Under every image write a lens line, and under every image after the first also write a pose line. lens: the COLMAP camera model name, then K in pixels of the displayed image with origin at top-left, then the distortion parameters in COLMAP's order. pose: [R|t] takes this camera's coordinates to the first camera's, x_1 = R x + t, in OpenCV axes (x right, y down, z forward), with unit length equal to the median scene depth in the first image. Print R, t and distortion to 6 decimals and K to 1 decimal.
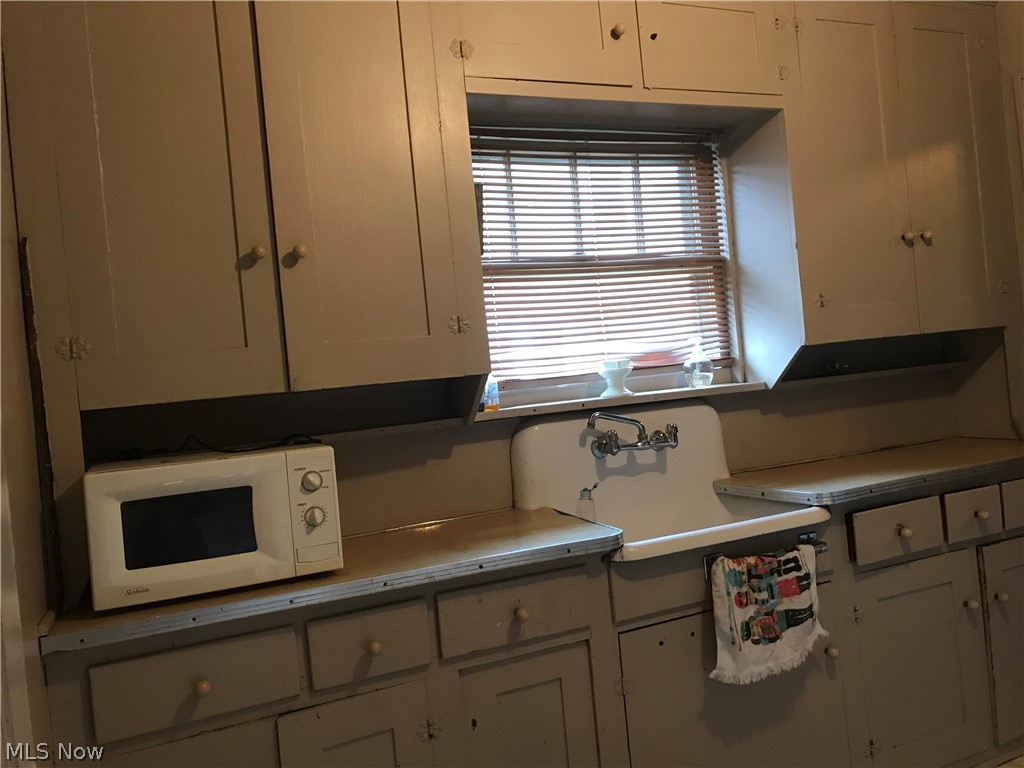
lens RADIAL K [[837.4, 0, 510.1], [0, 837.4, 381.6], [0, 0, 1]] dist [0.037224, -0.027621]
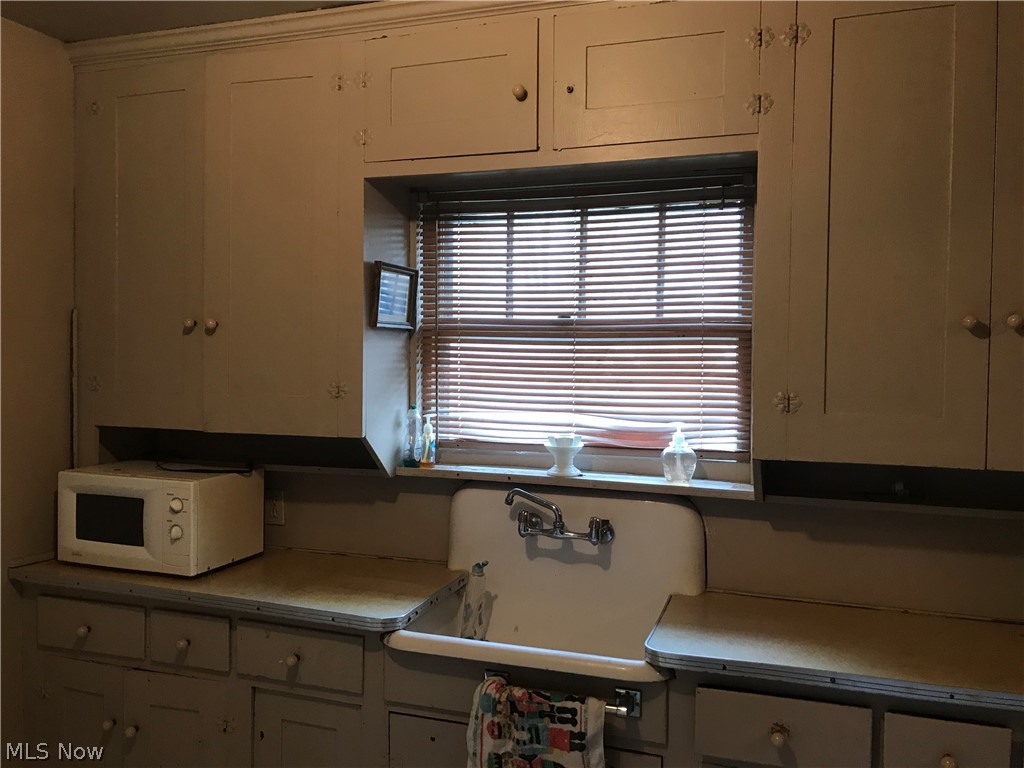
lens RADIAL K [[837.4, 0, 510.1], [0, 837.4, 383.6], [0, 0, 1]] dist [0.037224, -0.027621]
pose [[0.725884, 0.124839, -0.676394, 0.834443], [-0.085843, 0.992145, 0.090992, -0.193195], [0.682440, -0.007986, 0.730898, 0.334289]]
